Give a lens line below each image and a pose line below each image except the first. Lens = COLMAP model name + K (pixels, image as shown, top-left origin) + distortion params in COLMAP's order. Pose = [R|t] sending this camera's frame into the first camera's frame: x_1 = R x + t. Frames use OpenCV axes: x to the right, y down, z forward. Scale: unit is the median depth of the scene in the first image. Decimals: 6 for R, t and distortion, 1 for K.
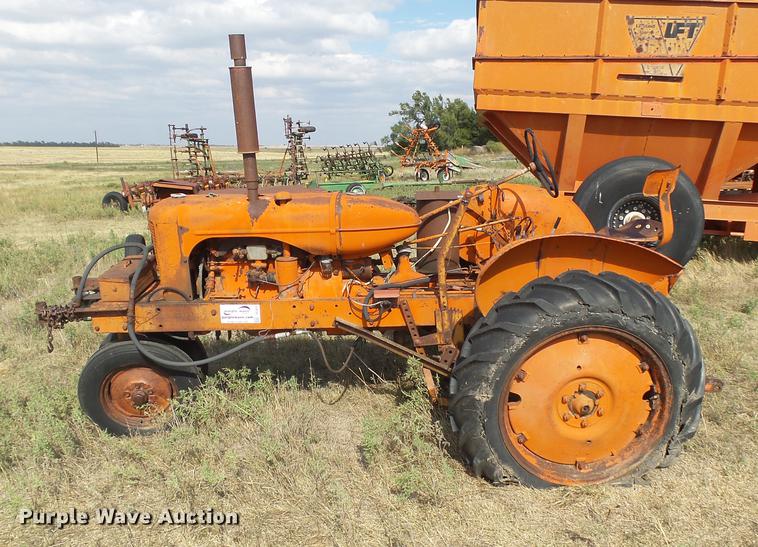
lens RADIAL K [[686.0, 0, 402.4], [0, 686.0, 288.0], [0, 0, 1]] dist [-0.010758, -0.004662]
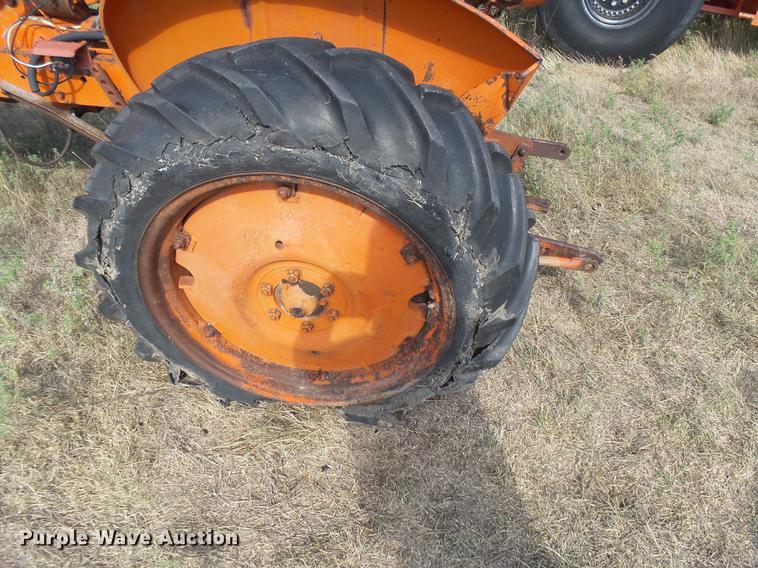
lens RADIAL K [[521.5, 0, 383.5], [0, 521.5, 288.3], [0, 0, 1]] dist [-0.007112, 0.001434]
pose [[0.988096, 0.139717, -0.064391, 0.353522], [-0.098427, 0.895819, 0.433382, -0.032738], [0.118233, -0.421885, 0.898907, 0.615578]]
